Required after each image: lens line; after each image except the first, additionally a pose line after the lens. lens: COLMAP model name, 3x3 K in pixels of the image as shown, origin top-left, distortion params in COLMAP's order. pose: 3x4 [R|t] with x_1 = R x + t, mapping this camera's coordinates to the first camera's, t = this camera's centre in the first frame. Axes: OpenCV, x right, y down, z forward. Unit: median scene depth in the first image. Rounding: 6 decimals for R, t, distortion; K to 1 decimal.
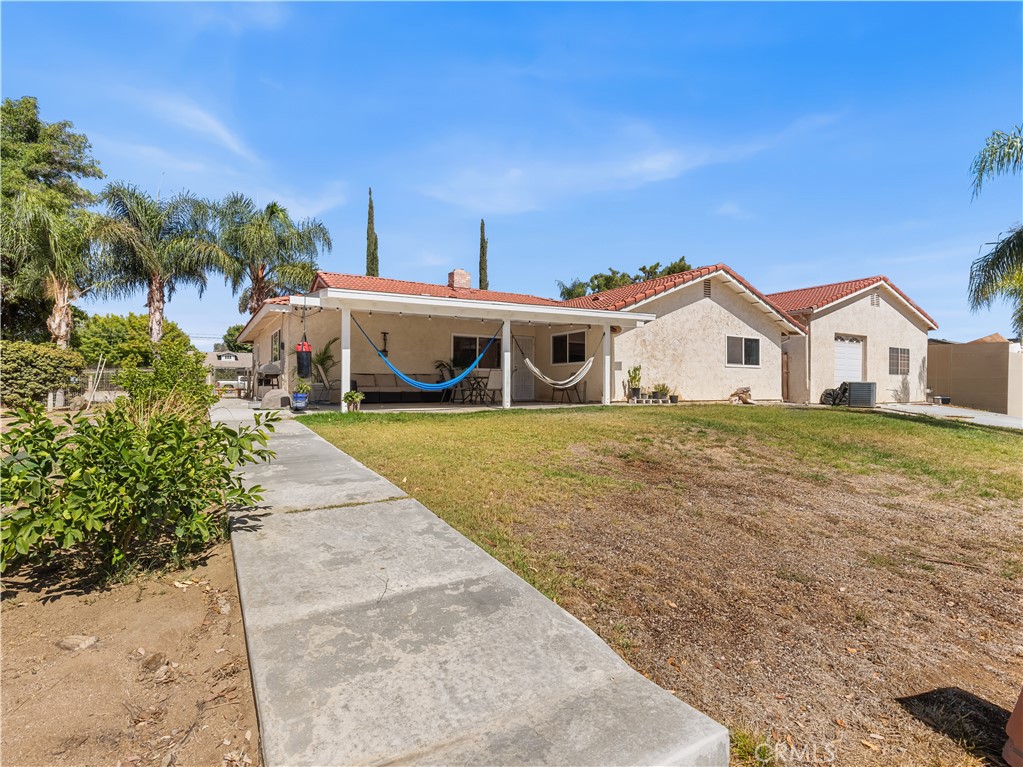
lens RADIAL K [[510.8, 0, 507.1], [0, 510.8, 392.3], [0, 0, 1]] dist [0.004798, -0.000674]
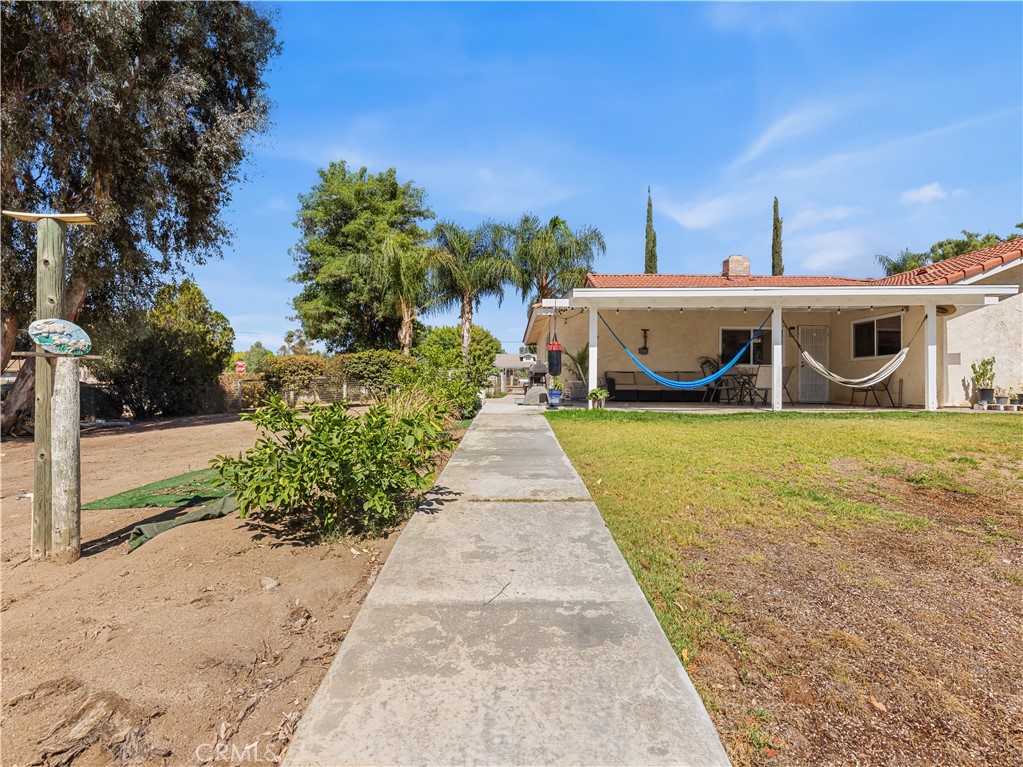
lens RADIAL K [[513.5, 0, 511.5], [0, 513.5, 383.5], [0, 0, 1]] dist [0.007529, -0.001596]
pose [[0.863615, 0.004793, -0.504129, 0.041433], [-0.012006, 0.999867, -0.011060, 0.000500], [0.504009, 0.015604, 0.863557, 0.026739]]
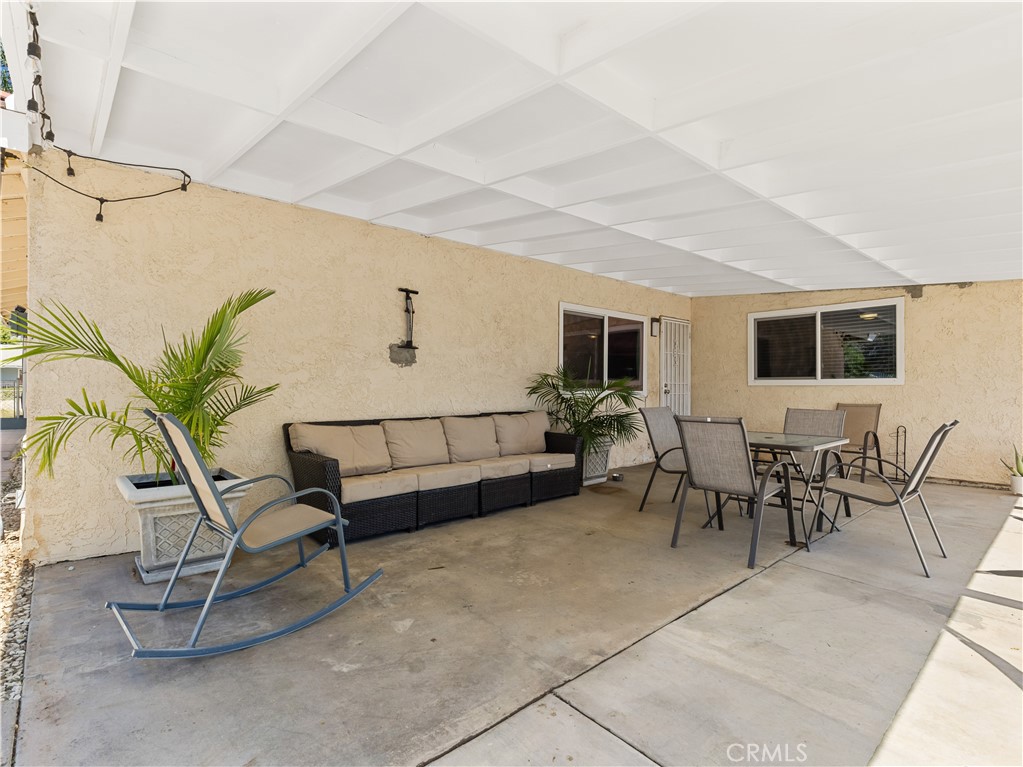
lens RADIAL K [[513.5, 0, 511.5], [0, 513.5, 383.5], [0, 0, 1]] dist [0.007529, -0.001596]
pose [[0.978883, 0.000305, 0.204422, -0.280203], [0.002625, 0.999898, -0.014061, -0.060697], [-0.204405, 0.014300, 0.978782, 0.775249]]
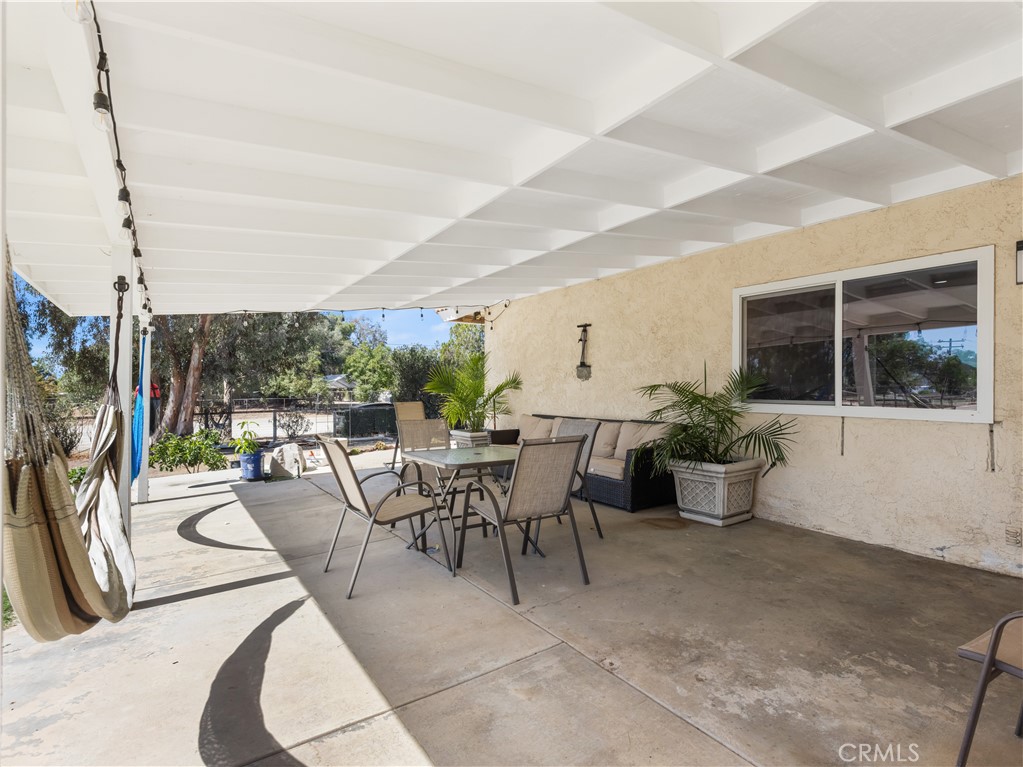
lens RADIAL K [[513.5, 0, 511.5], [0, 513.5, 383.5], [0, 0, 1]] dist [0.007529, -0.001596]
pose [[0.064987, -0.013210, -0.997799, 0.234683], [-0.008509, 0.999869, -0.013792, -0.067815], [0.997850, 0.009387, 0.064866, 1.051792]]
